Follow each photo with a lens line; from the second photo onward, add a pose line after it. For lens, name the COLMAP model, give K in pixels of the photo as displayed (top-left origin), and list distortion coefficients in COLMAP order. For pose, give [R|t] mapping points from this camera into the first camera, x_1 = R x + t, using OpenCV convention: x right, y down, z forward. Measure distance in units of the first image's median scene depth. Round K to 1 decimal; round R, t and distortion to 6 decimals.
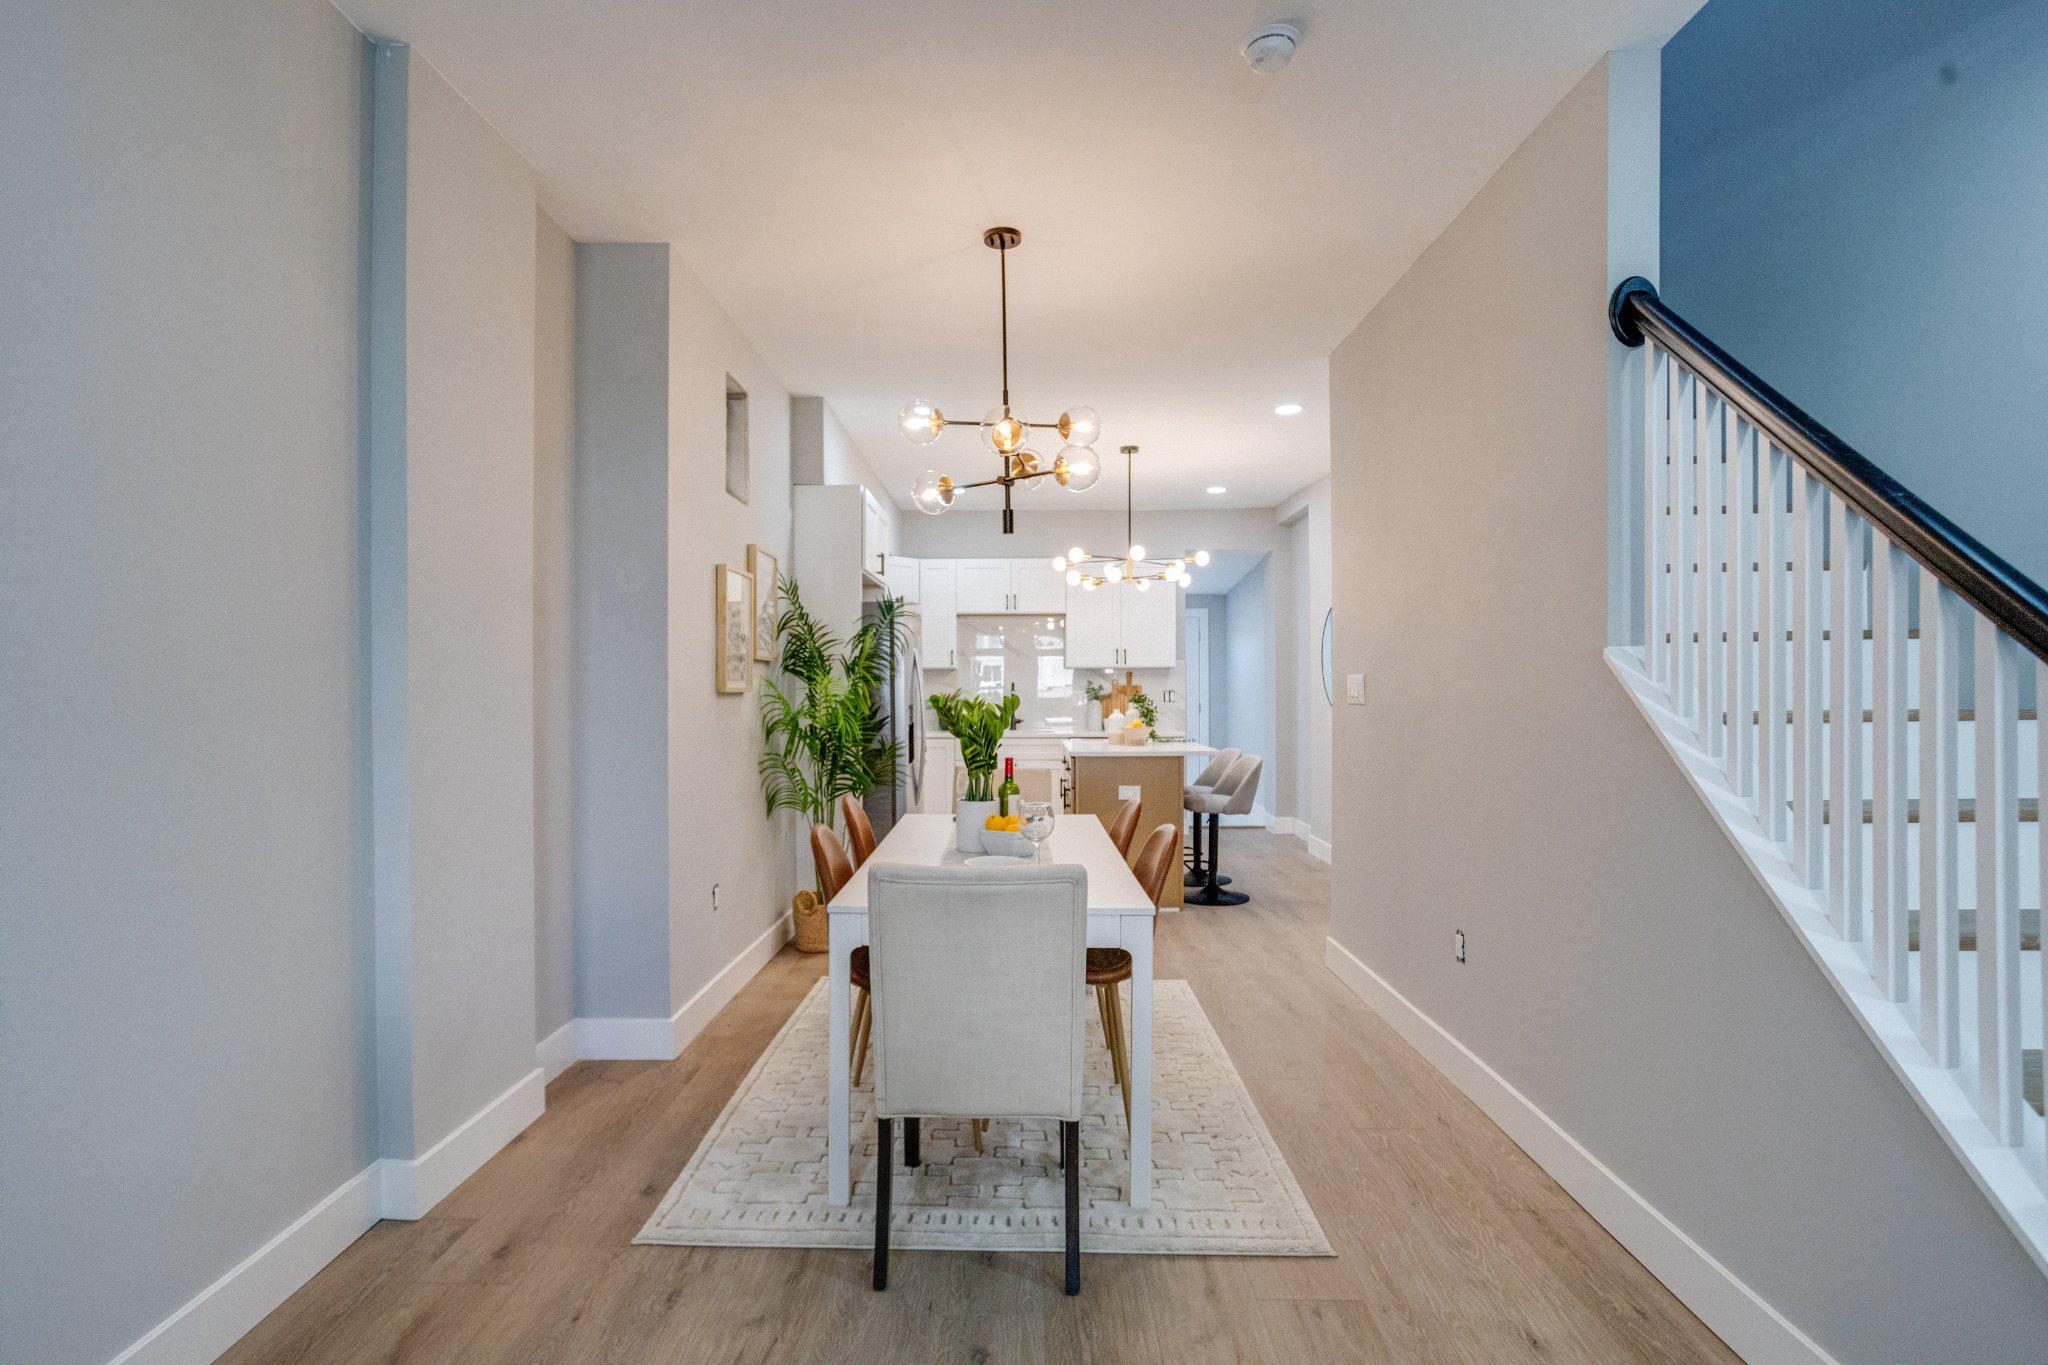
lens RADIAL K [[1011.0, 0, 1012.6], [0, 1011.0, 691.9], [0, 0, 1]] dist [-0.048183, 0.036238]
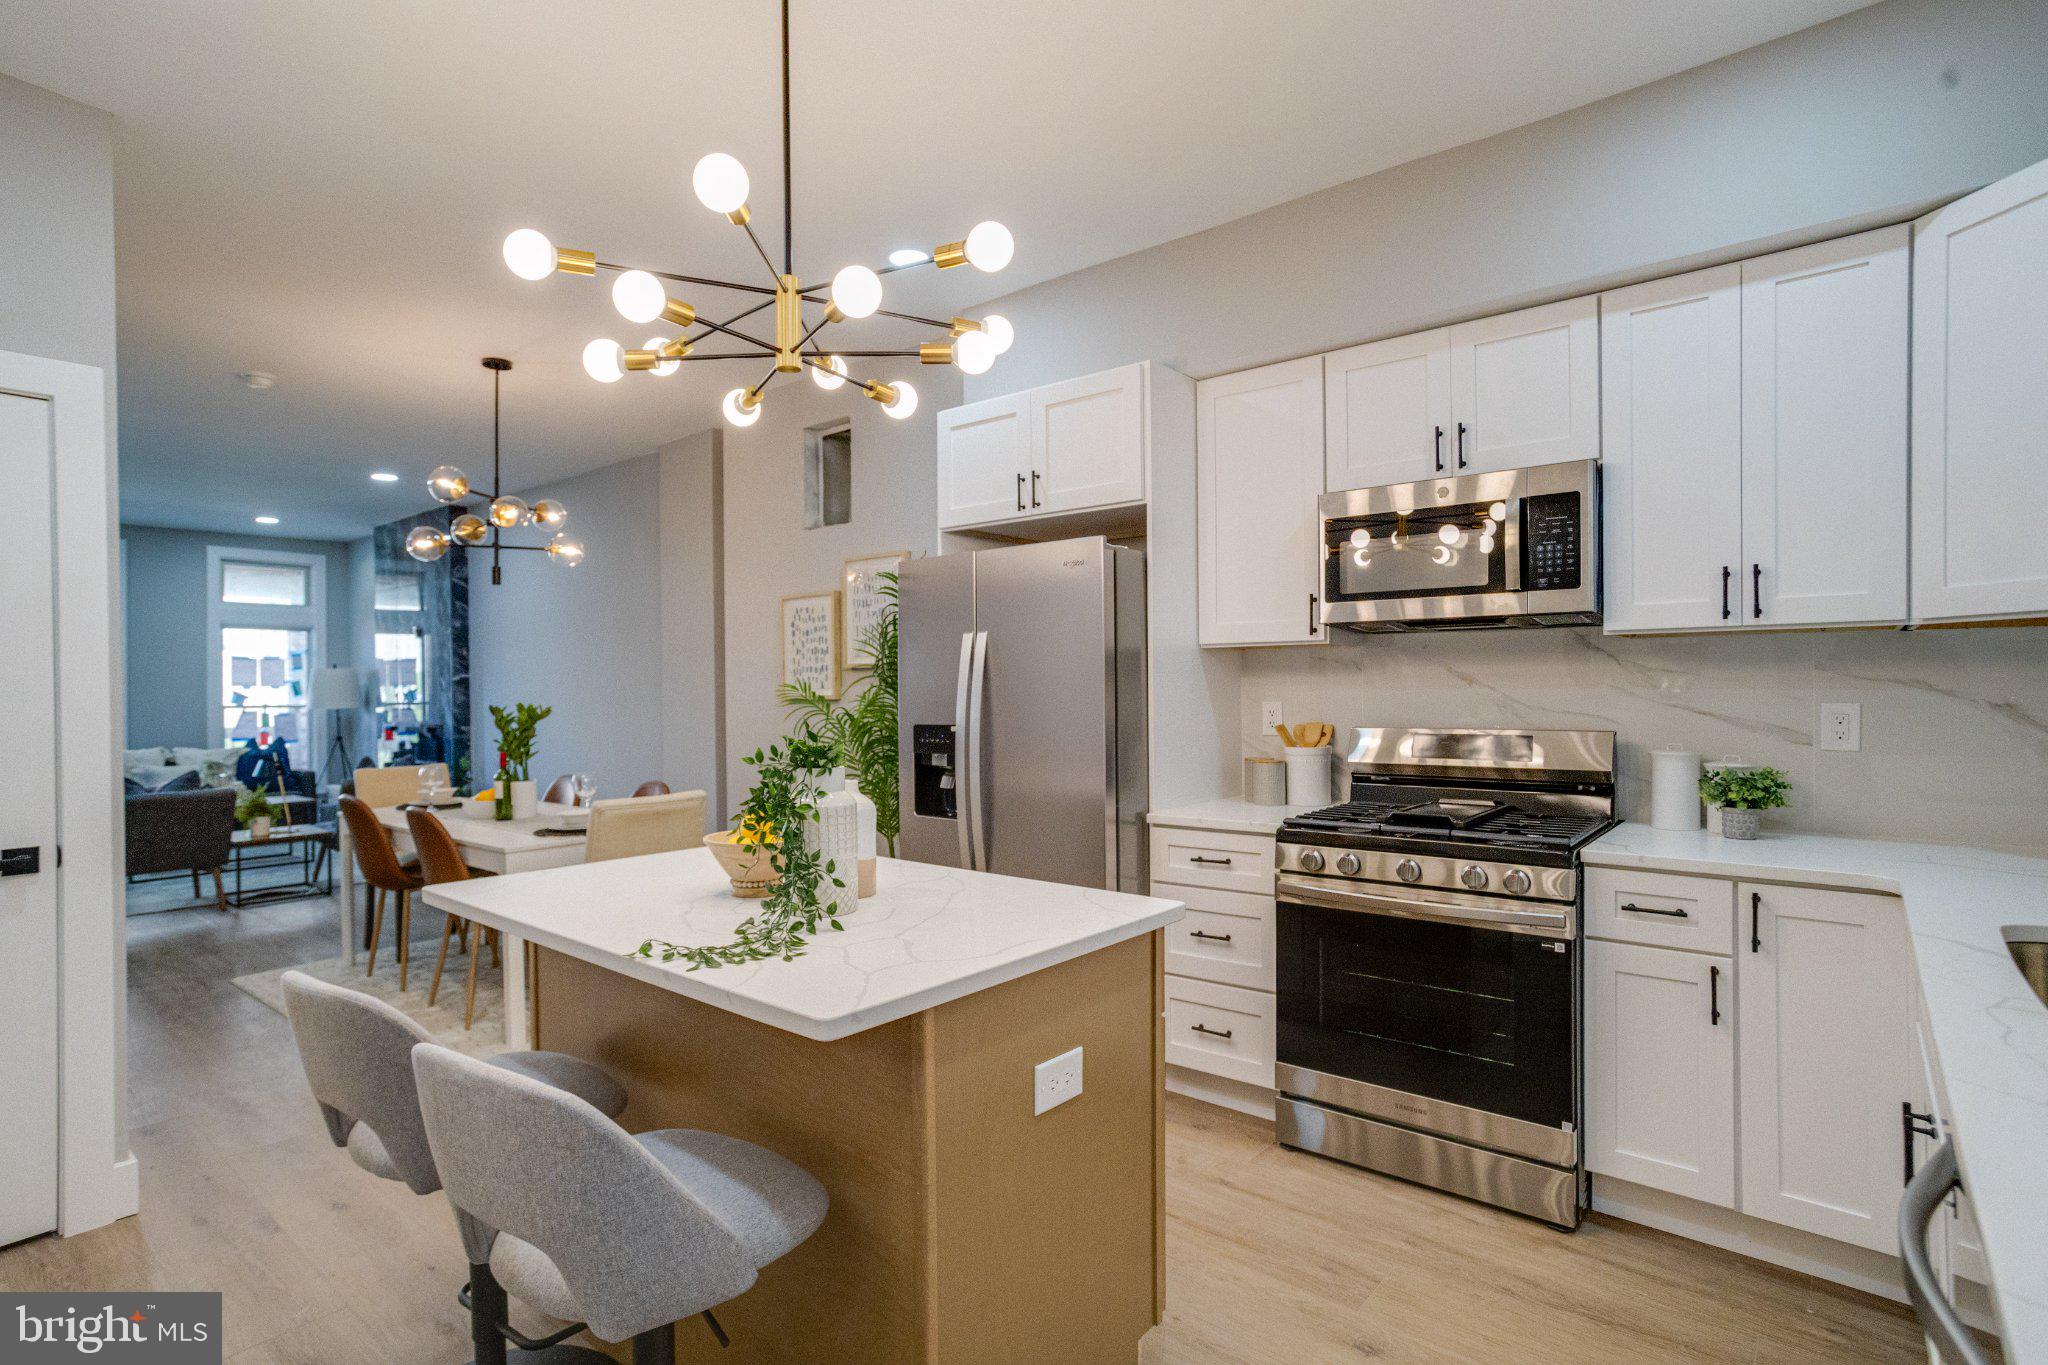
lens RADIAL K [[1011.0, 0, 1012.6], [0, 1011.0, 691.9], [0, 0, 1]] dist [-0.048183, 0.036238]
pose [[-0.632599, 0.013369, -0.774365, 0.422138], [0.007982, 0.999910, 0.010743, -0.016512], [0.774439, 0.000615, -0.632649, 1.690279]]
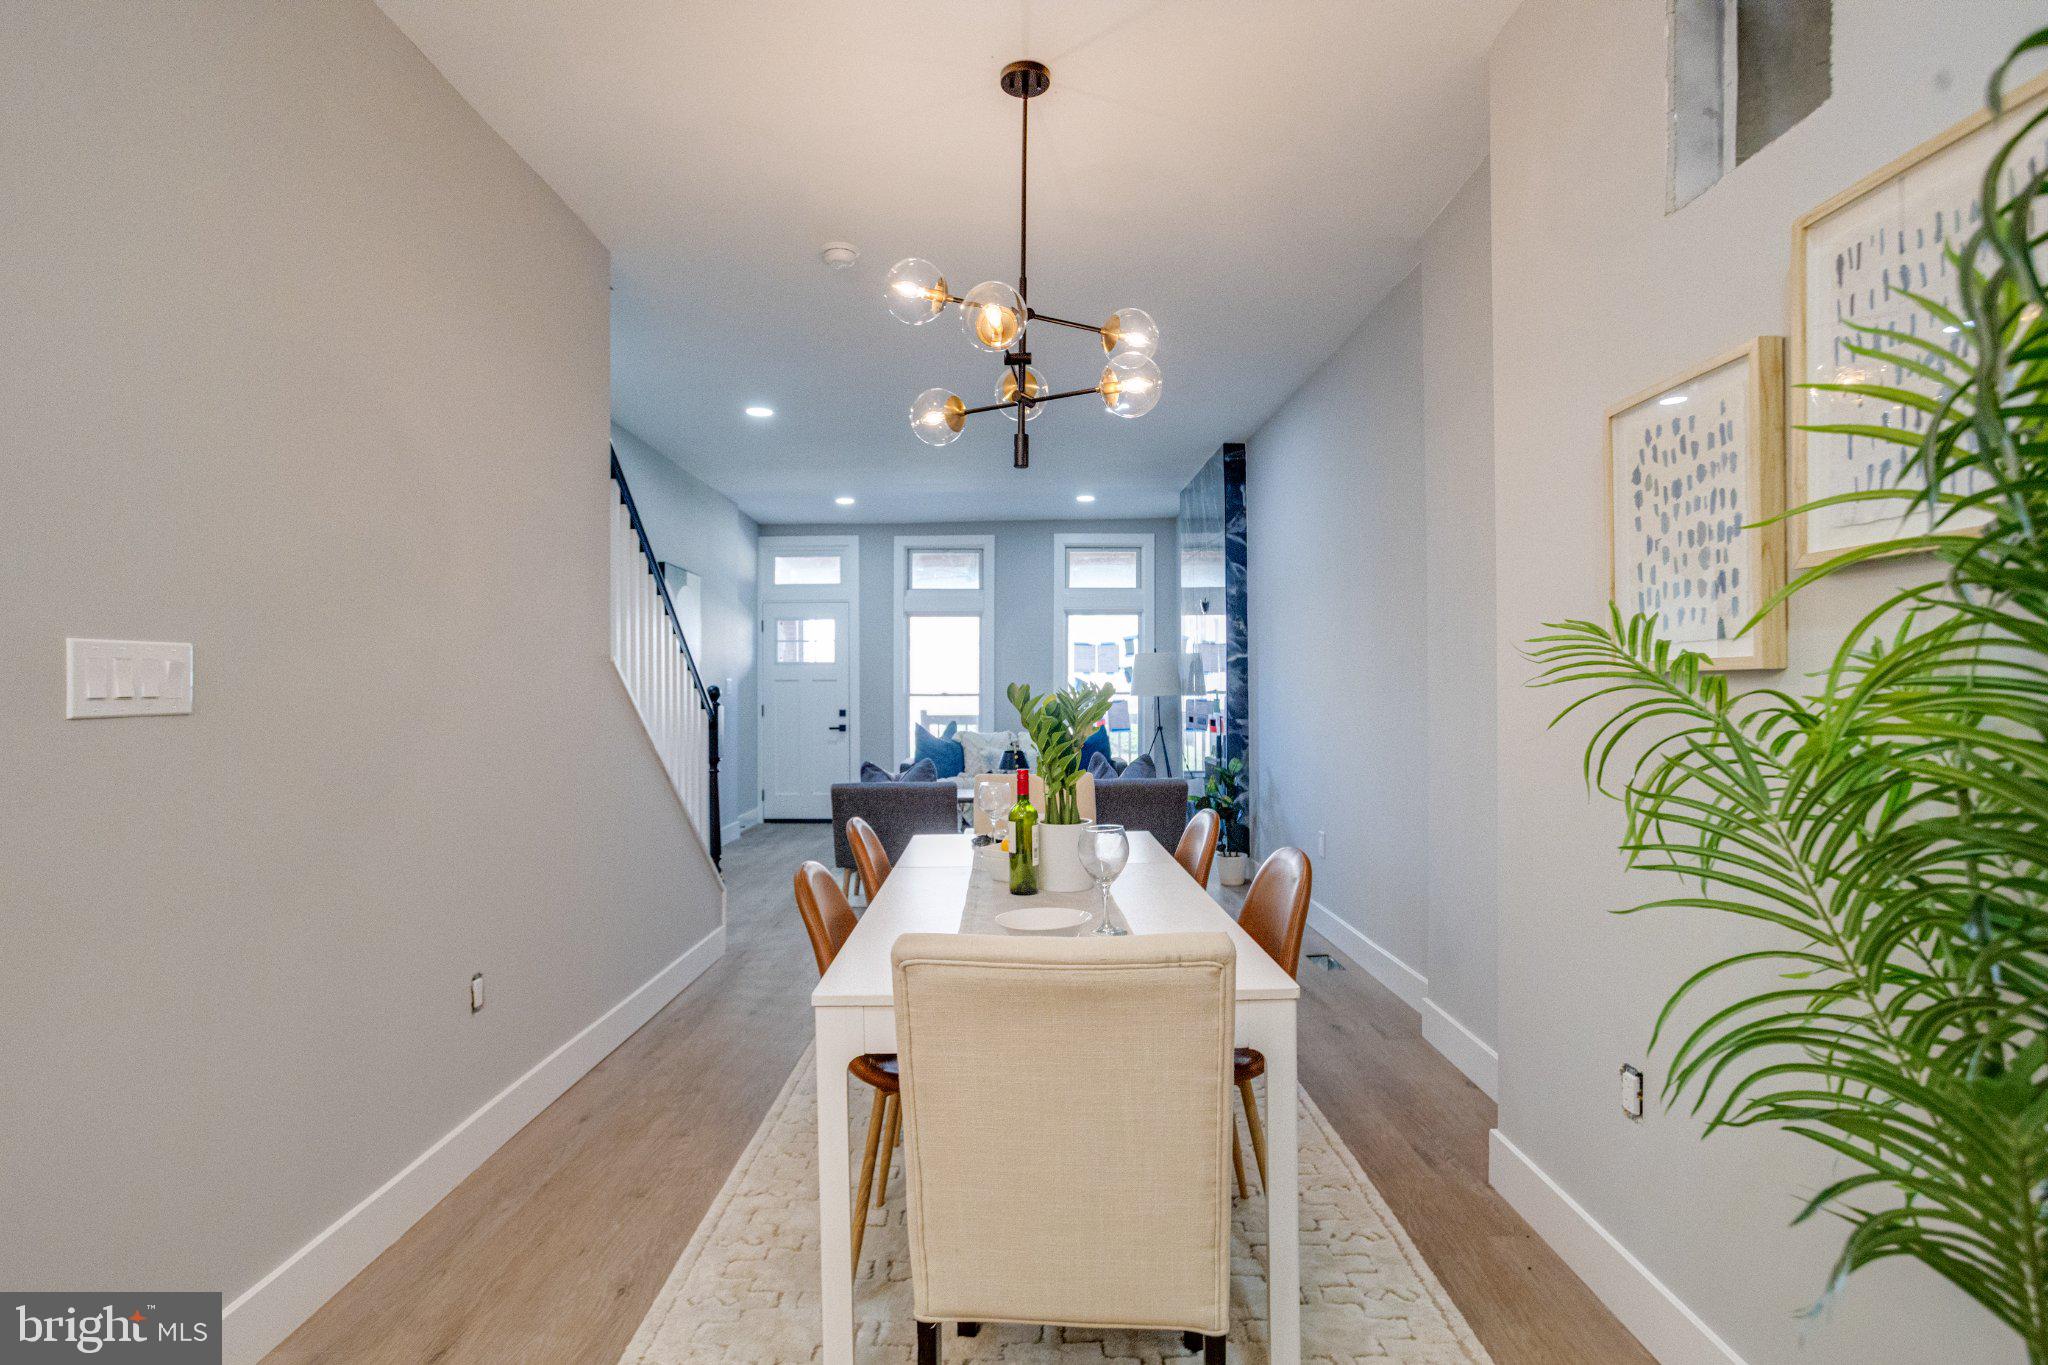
lens RADIAL K [[1009.2, 0, 1008.3], [0, 1009.2, 682.8], [0, 0, 1]] dist [-0.052076, 0.045912]
pose [[-0.999964, 0.008416, -0.000415, 0.005235], [0.008417, 0.999964, -0.000968, 0.002697], [0.000407, -0.000972, -0.999999, 1.245348]]
